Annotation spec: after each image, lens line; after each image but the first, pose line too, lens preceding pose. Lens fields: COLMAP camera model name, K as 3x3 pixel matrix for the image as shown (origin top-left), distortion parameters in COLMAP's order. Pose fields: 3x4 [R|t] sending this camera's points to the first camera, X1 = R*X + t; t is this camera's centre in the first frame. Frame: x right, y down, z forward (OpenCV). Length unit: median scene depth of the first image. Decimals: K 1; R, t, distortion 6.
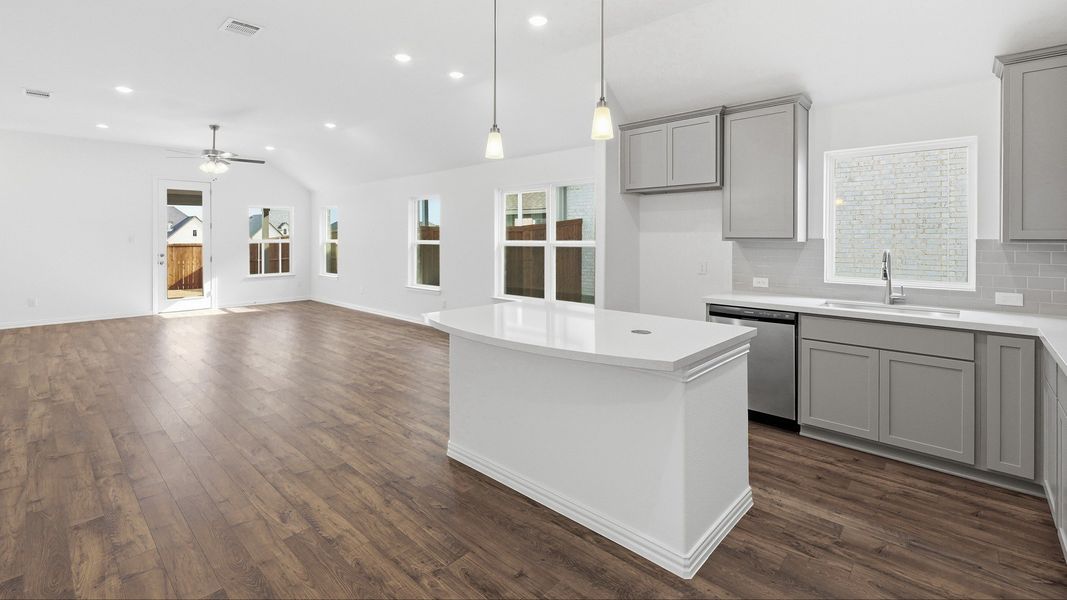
lens RADIAL K [[466.0, 0, 534.2], [0, 466.0, 239.4], [0, 0, 1]] dist [0.000612, 0.000065]
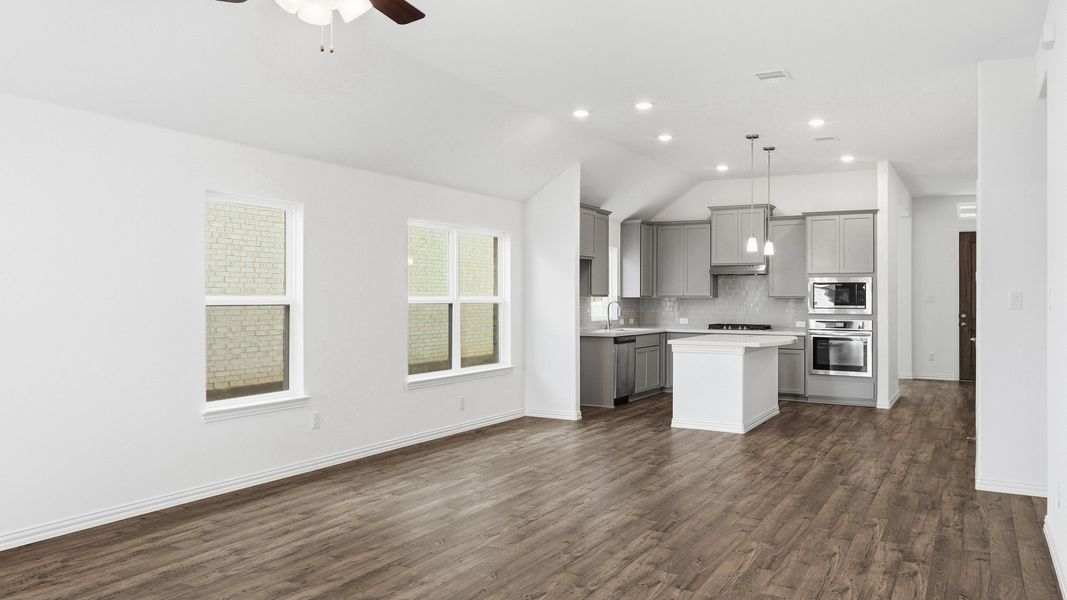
lens RADIAL K [[785.2, 0, 534.6], [0, 785.2, 295.5], [0, 0, 1]] dist [0.001478, -0.003629]
pose [[-0.233826, 0.000518, 0.972278, -0.978486], [-0.002507, 0.999996, -0.001136, 0.001408], [-0.972275, -0.002703, -0.233824, 0.870396]]
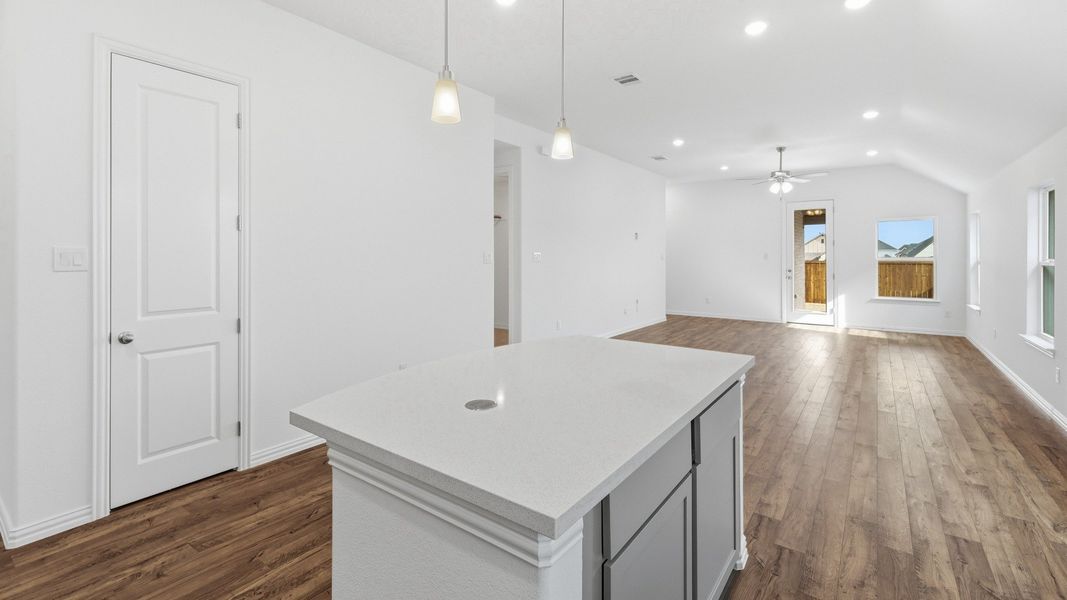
lens RADIAL K [[461.0, 0, 524.4], [0, 461.0, 254.4], [0, 0, 1]] dist [-0.012484, 0.000461]
pose [[0.092164, -0.001515, -0.995743, 0.252358], [-0.003416, 0.999992, -0.001837, -0.000717], [0.995738, 0.003571, 0.092159, 0.292788]]
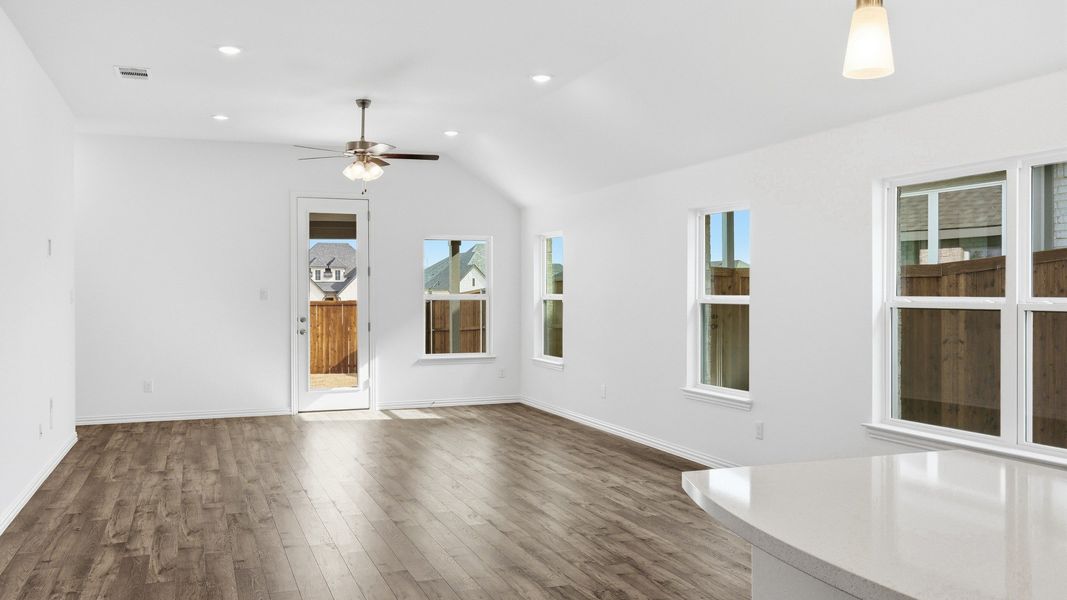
lens RADIAL K [[881.0, 0, 533.1], [0, 881.0, 295.5], [0, 0, 1]] dist [0.002169, -0.000323]
pose [[0.898338, 0.000373, -0.439305, -0.005628], [0.000361, 0.999999, 0.001587, 0.000206], [0.439305, -0.001584, 0.898337, 0.084934]]
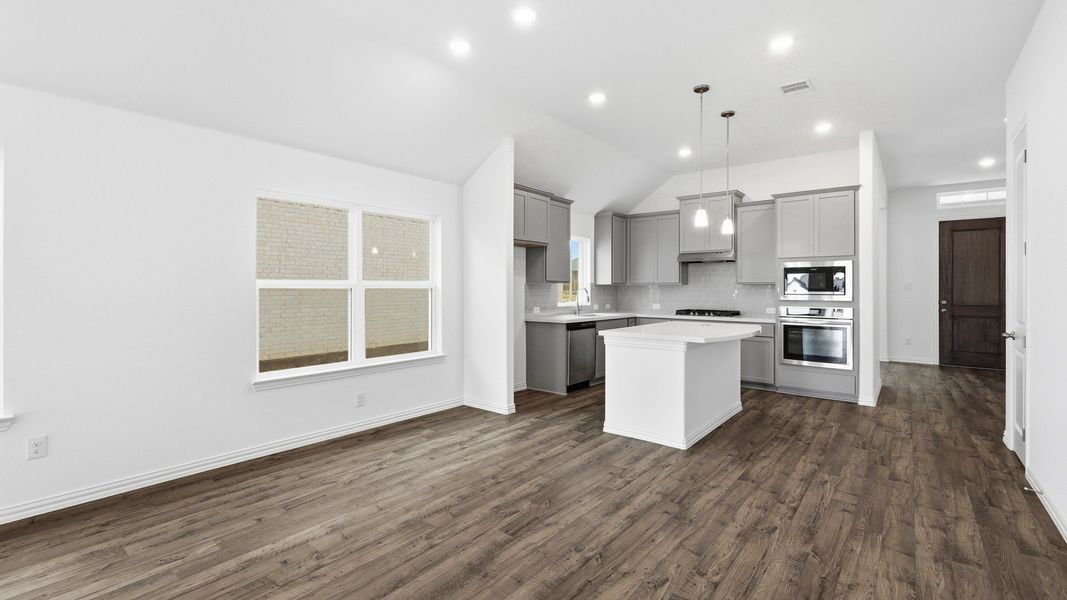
lens RADIAL K [[467.8, 0, 536.4], [0, 467.8, 287.9], [0, 0, 1]] dist [0.002612, 0.000248]
pose [[-0.073488, 0.000631, 0.997296, -0.535533], [-0.000939, 0.999999, -0.000702, 0.010311], [-0.997296, -0.000988, -0.073487, 0.565348]]
